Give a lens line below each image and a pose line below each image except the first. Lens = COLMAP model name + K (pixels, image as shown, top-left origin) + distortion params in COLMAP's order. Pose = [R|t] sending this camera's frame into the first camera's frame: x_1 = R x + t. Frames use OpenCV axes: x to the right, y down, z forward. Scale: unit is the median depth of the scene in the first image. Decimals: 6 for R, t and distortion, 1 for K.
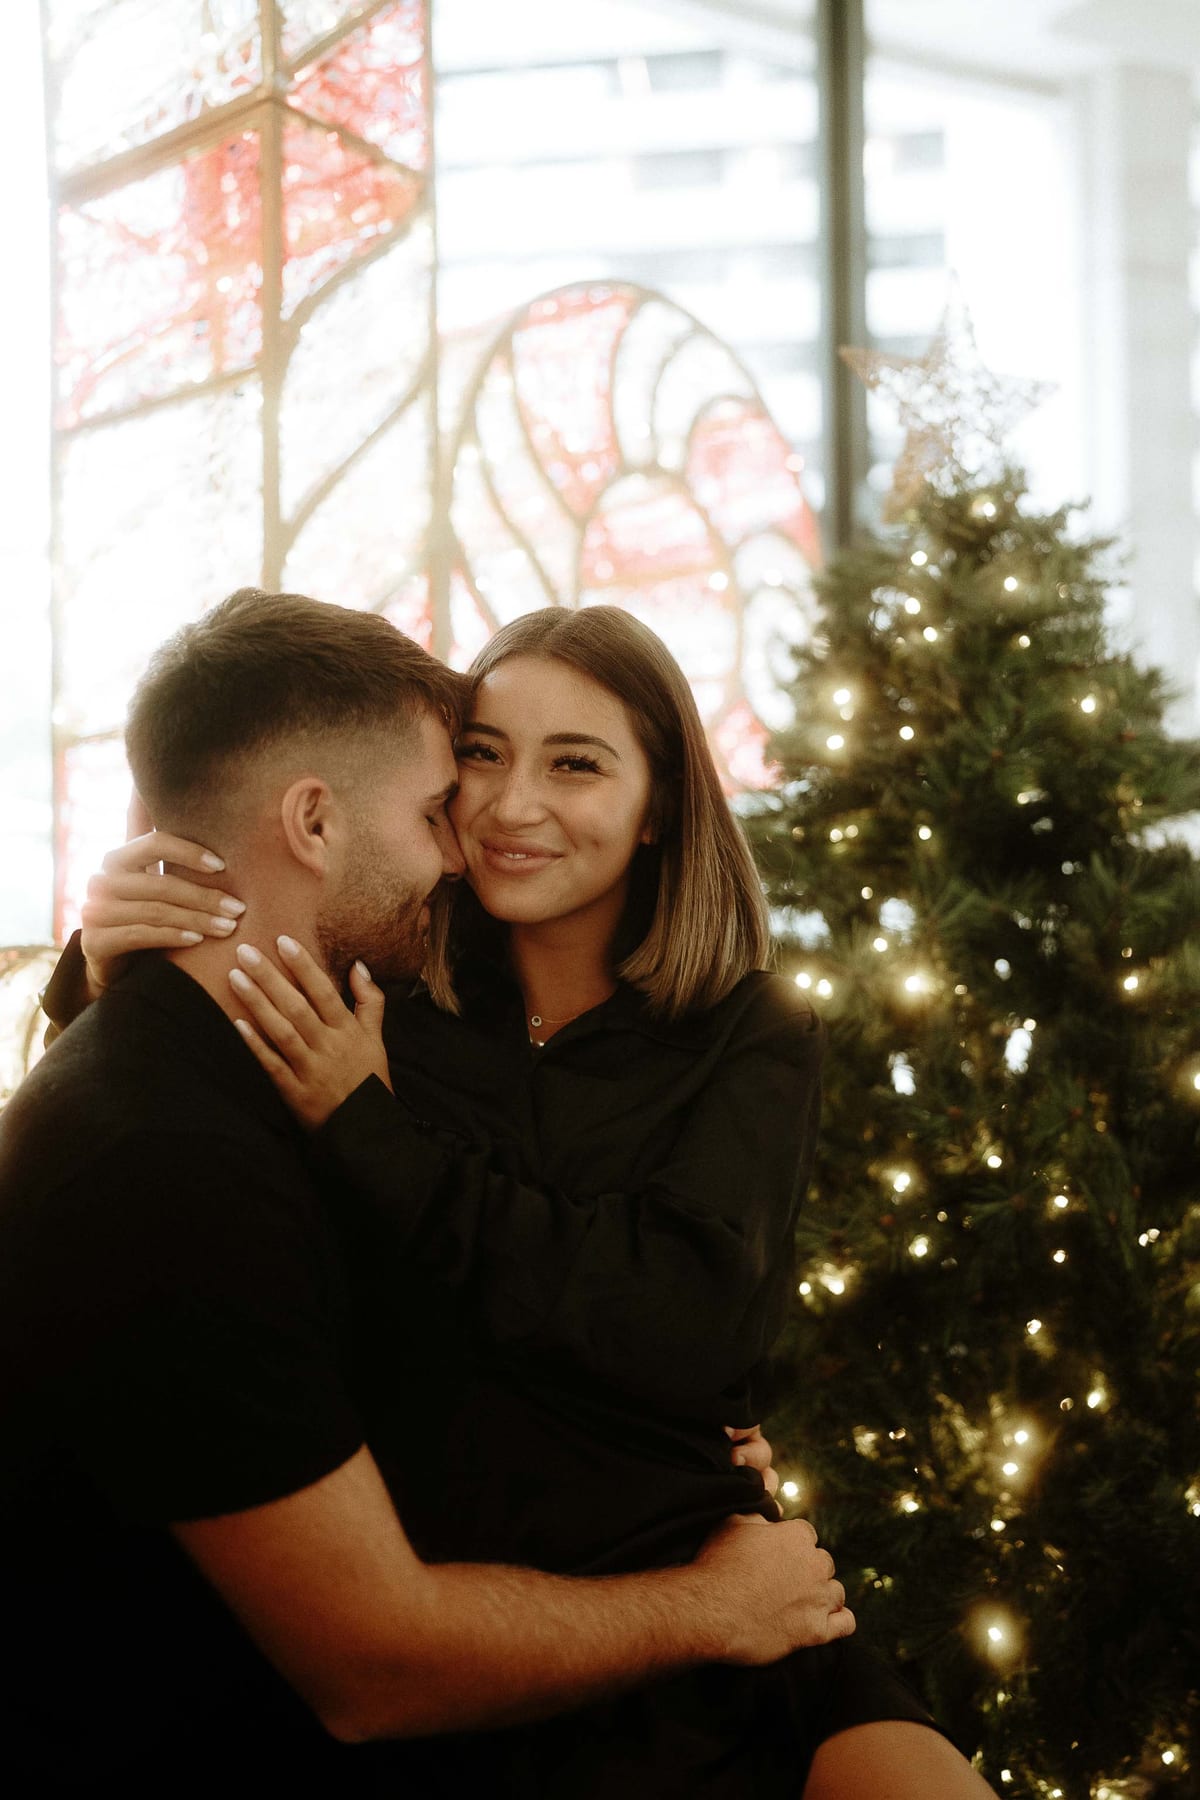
lens RADIAL K [[1717.1, 0, 573.2], [0, 1717.1, 904.4], [0, 0, 1]] dist [-0.037528, 0.125487]
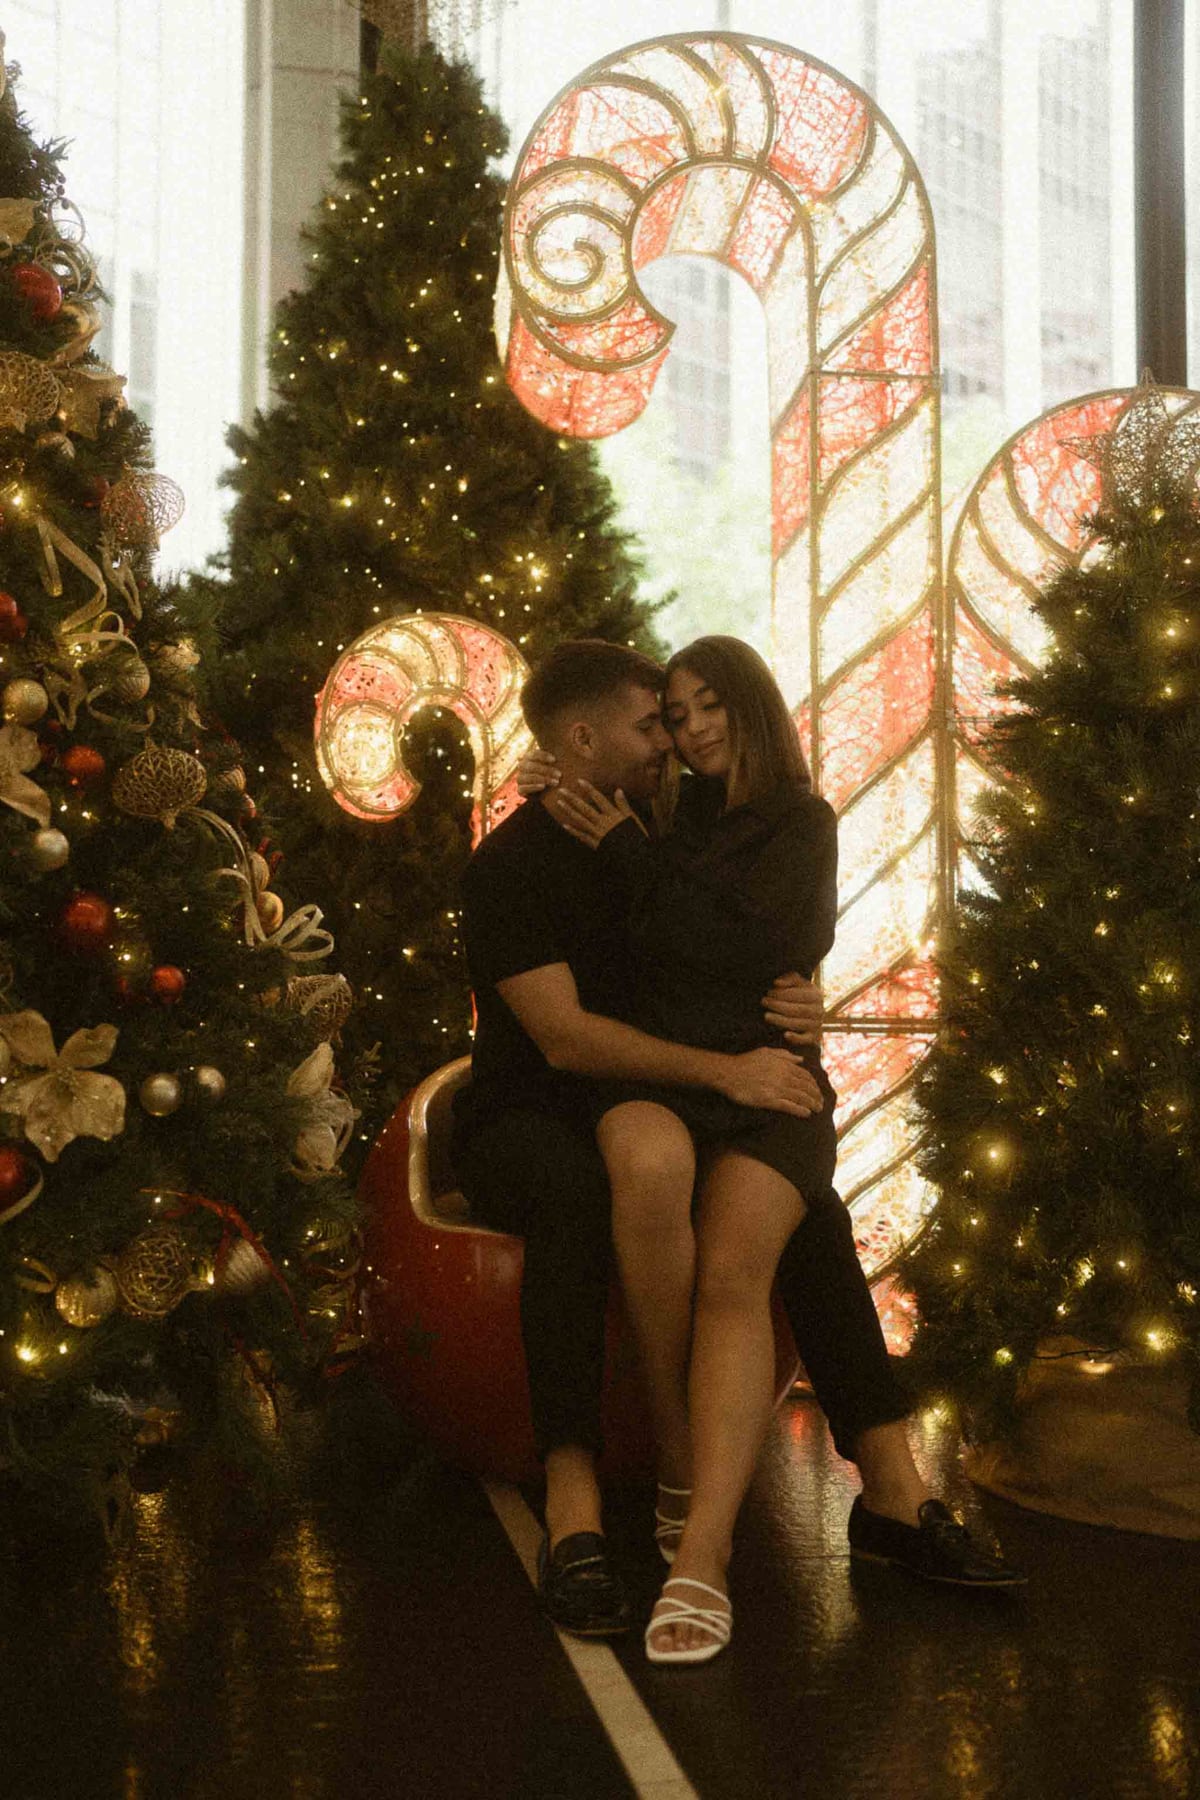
lens RADIAL K [[1760.8, 0, 589.5], [0, 1760.8, 897.6], [0, 0, 1]] dist [-0.044377, 0.153758]
pose [[0.681754, -0.039776, -0.730499, 1.715310], [0.004517, 0.998731, -0.050165, 0.319665], [0.731567, 0.030901, 0.681069, -0.757306]]
